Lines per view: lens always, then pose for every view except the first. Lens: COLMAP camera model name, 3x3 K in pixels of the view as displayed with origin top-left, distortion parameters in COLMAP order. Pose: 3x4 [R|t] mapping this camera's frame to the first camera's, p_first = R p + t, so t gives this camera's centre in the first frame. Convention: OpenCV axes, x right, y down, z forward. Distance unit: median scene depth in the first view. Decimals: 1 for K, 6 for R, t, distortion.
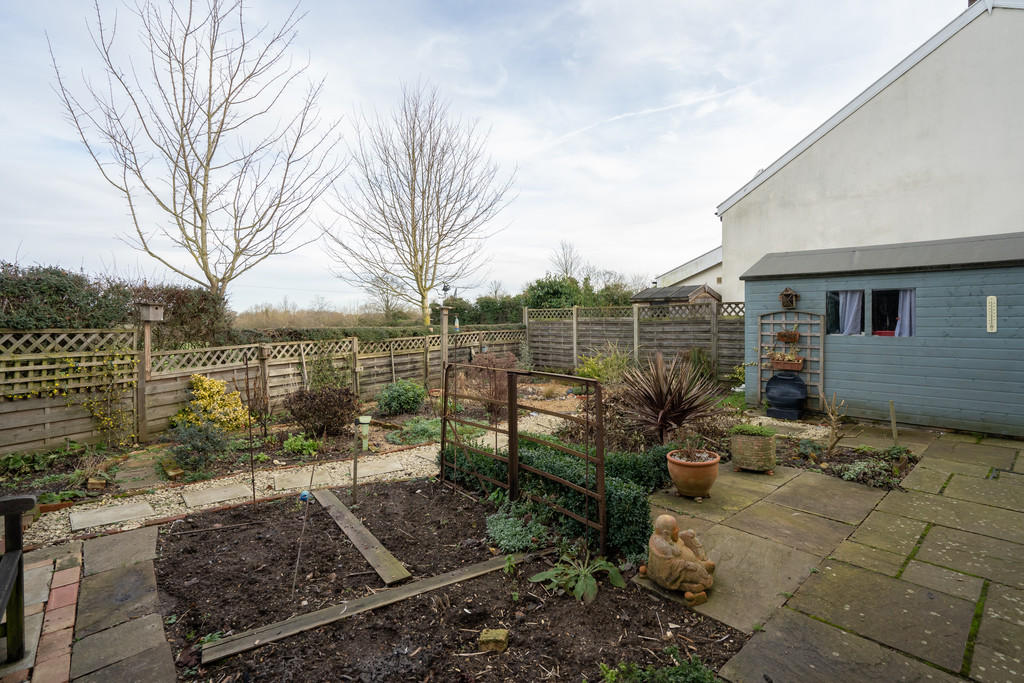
lens RADIAL K [[498.2, 0, 513.2], [0, 498.2, 329.9], [0, 0, 1]] dist [-0.029040, 0.000619]
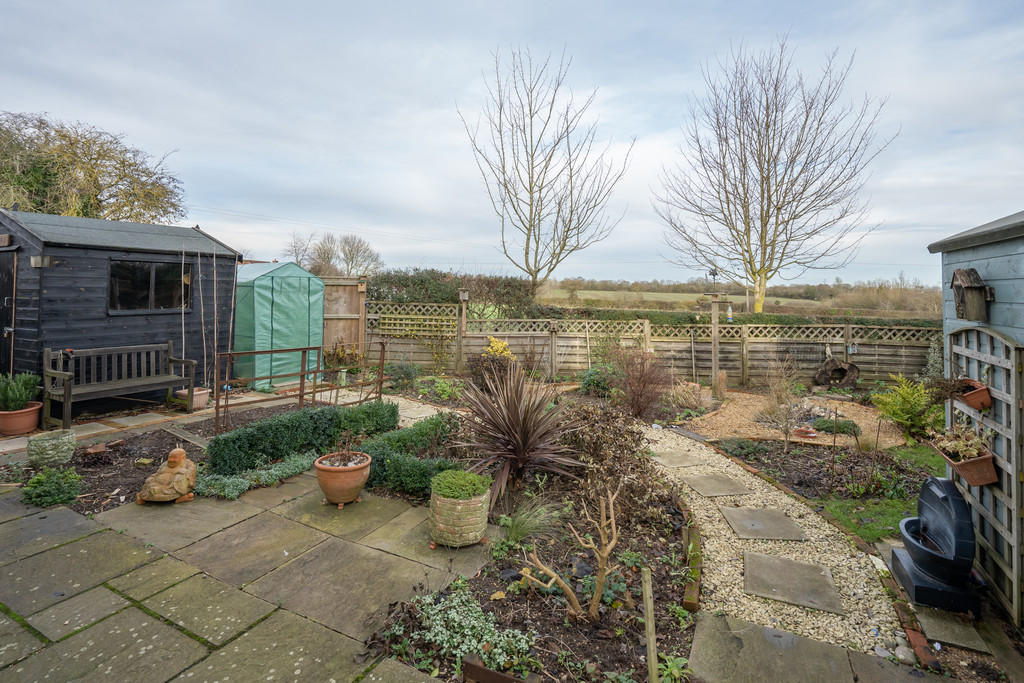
lens RADIAL K [[475.3, 0, 513.9], [0, 475.3, 289.9], [0, 0, 1]] dist [-0.037240, 0.006749]
pose [[0.389260, 0.014142, -0.921019, 0.644349], [-0.041421, 0.999139, -0.002165, -0.045456], [0.920196, 0.038992, 0.389511, 0.447630]]
